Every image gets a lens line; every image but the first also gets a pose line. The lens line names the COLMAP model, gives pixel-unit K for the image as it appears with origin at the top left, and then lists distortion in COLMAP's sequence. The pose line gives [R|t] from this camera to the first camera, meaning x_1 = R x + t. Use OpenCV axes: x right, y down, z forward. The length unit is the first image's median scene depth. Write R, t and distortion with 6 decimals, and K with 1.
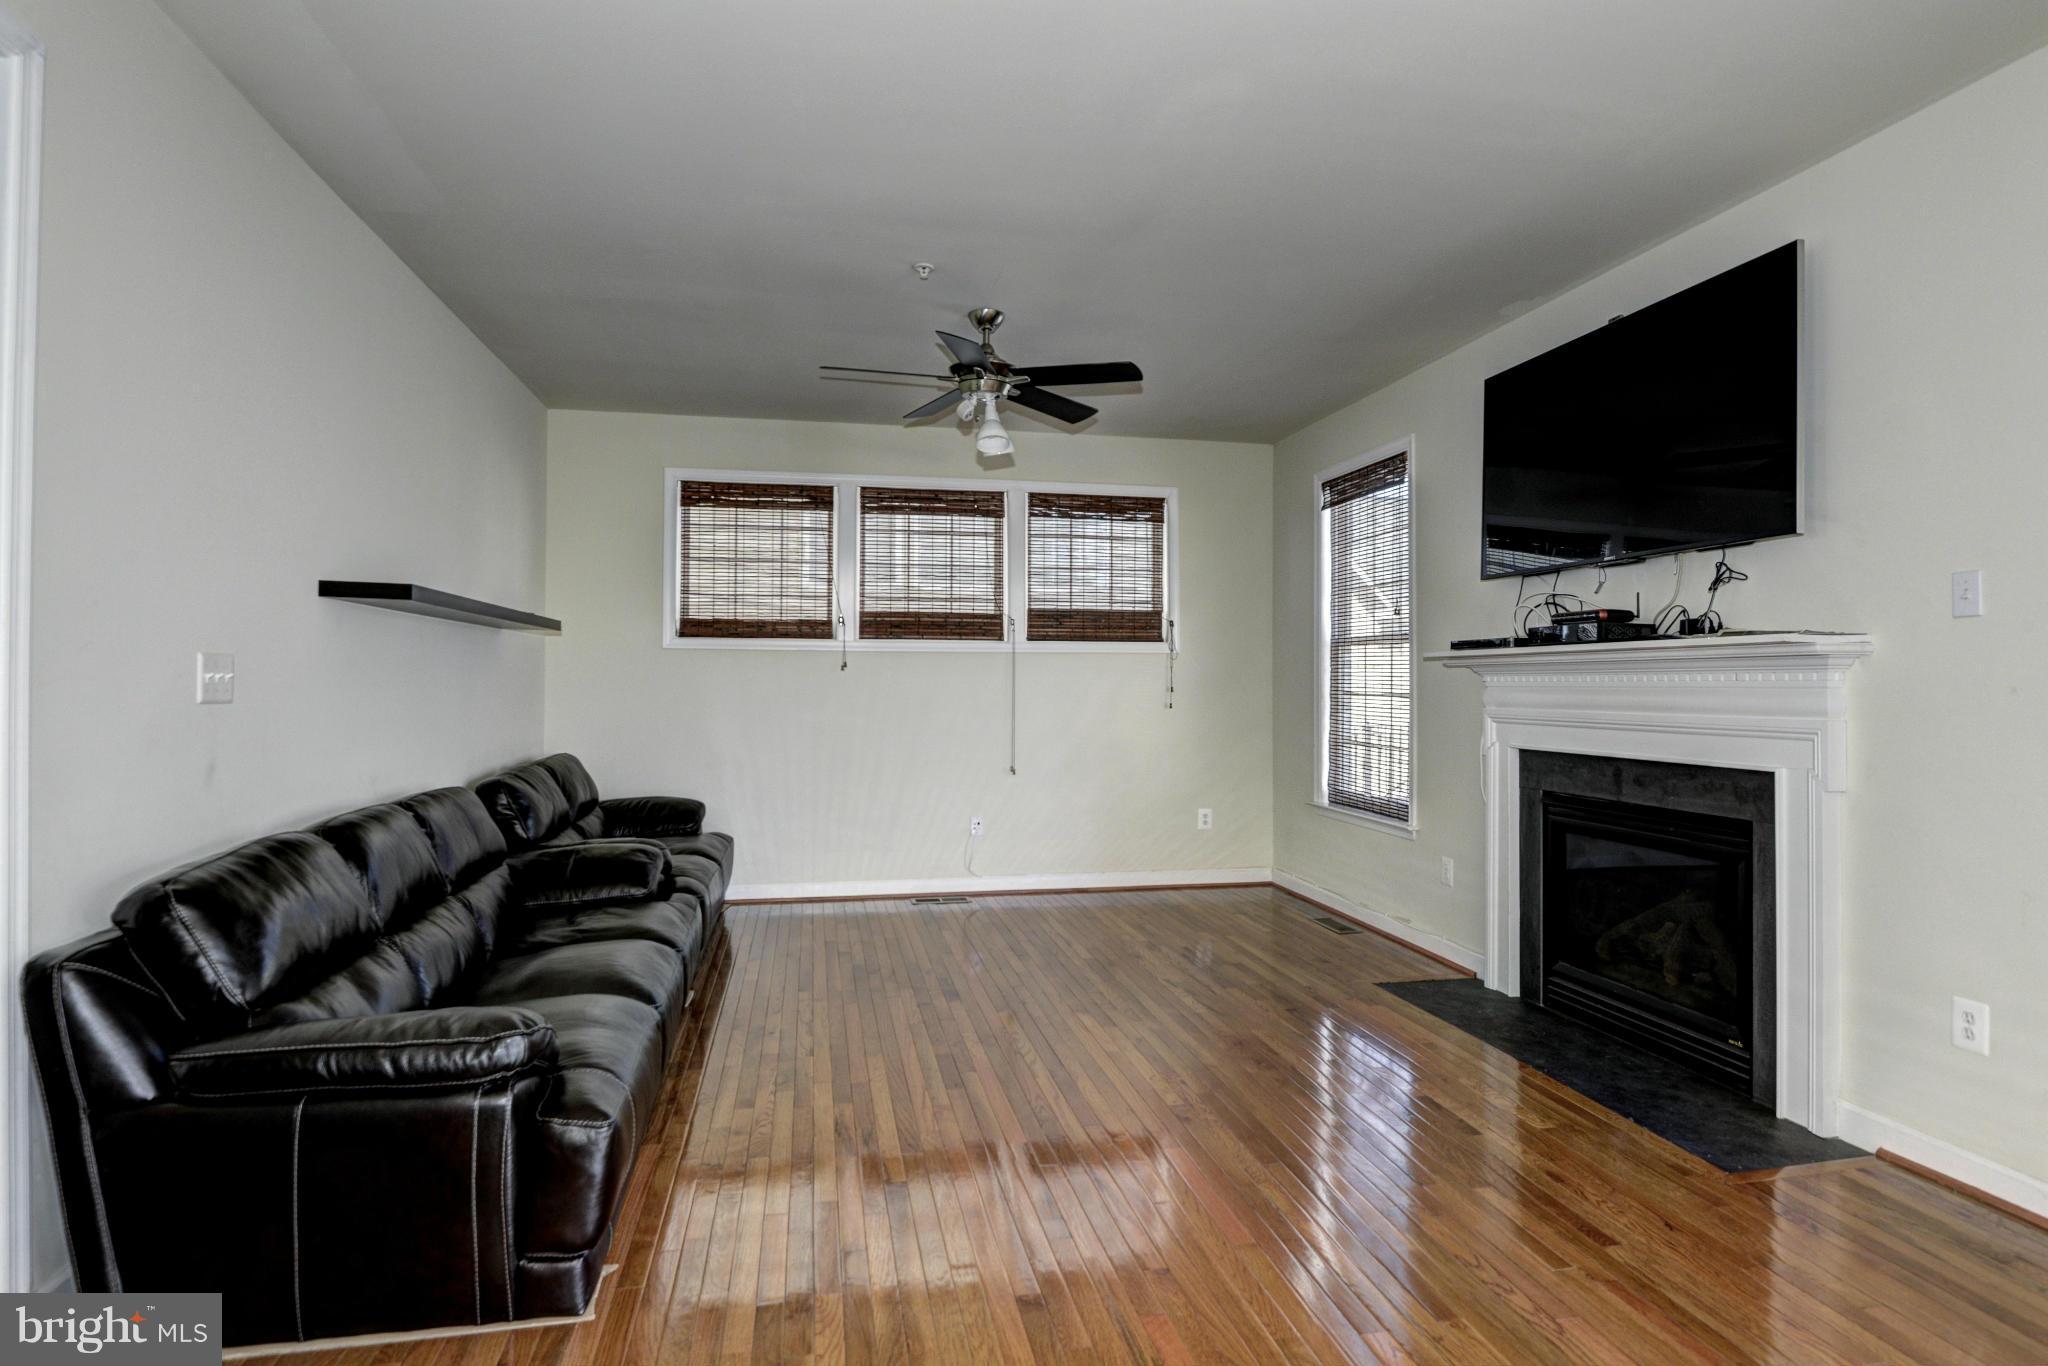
lens RADIAL K [[1092.9, 0, 1026.0], [0, 1092.9, 673.2], [0, 0, 1]] dist [-0.001936, -0.005089]
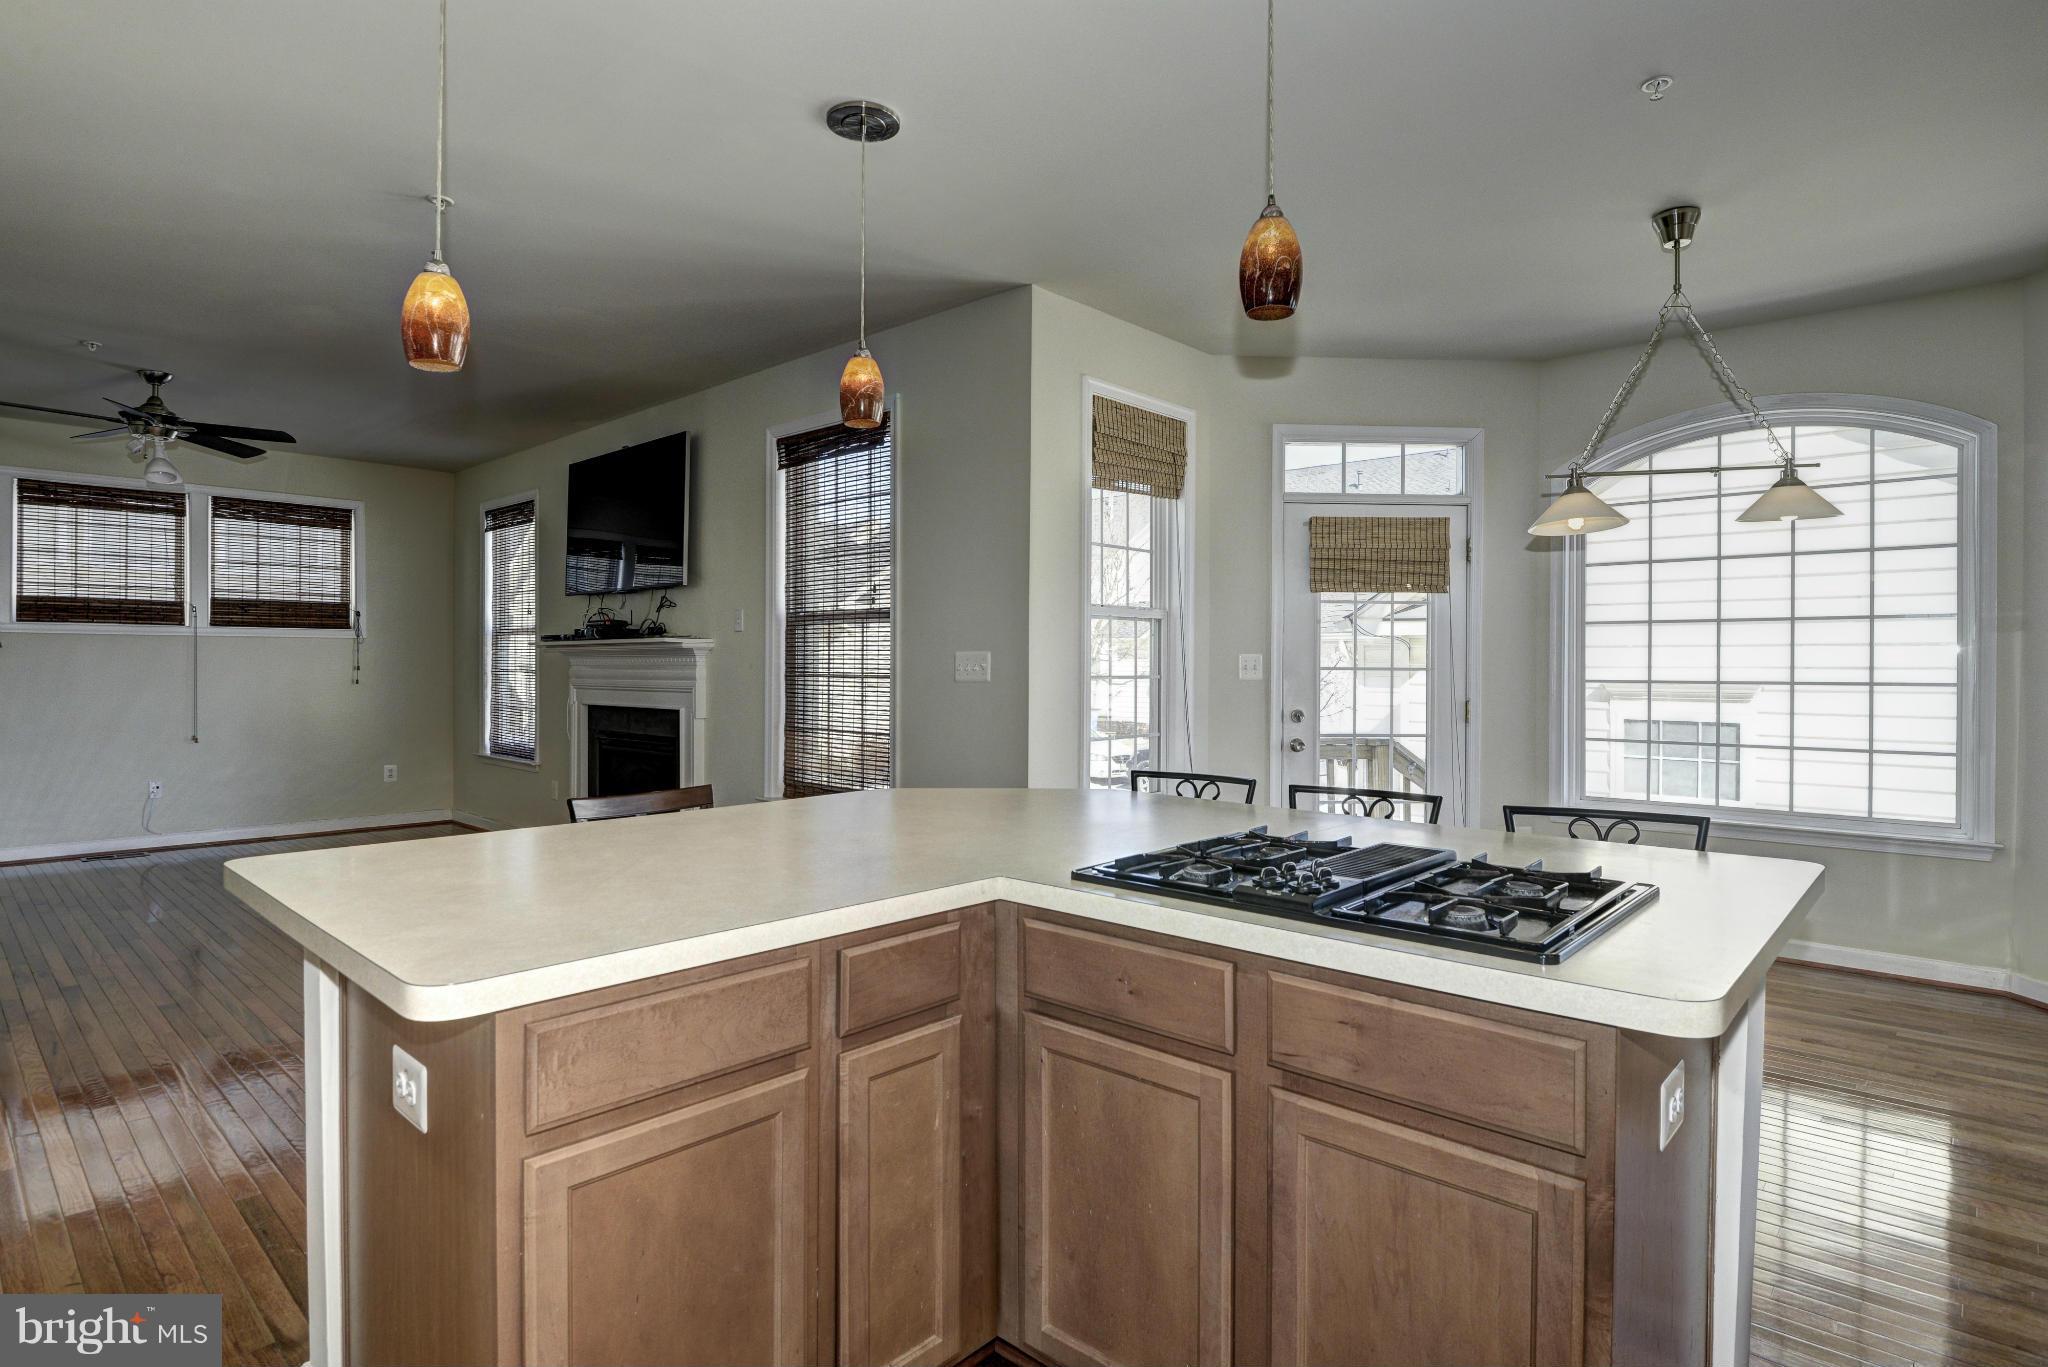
lens RADIAL K [[1092.9, 0, 1018.4], [0, 1092.9, 672.8], [0, 0, 1]] dist [-0.001936, -0.005089]
pose [[0.820564, -0.002640, 0.571549, 0.043938], [-0.006577, 0.999879, 0.014062, -0.002179], [-0.571517, -0.015298, 0.820447, -0.435185]]
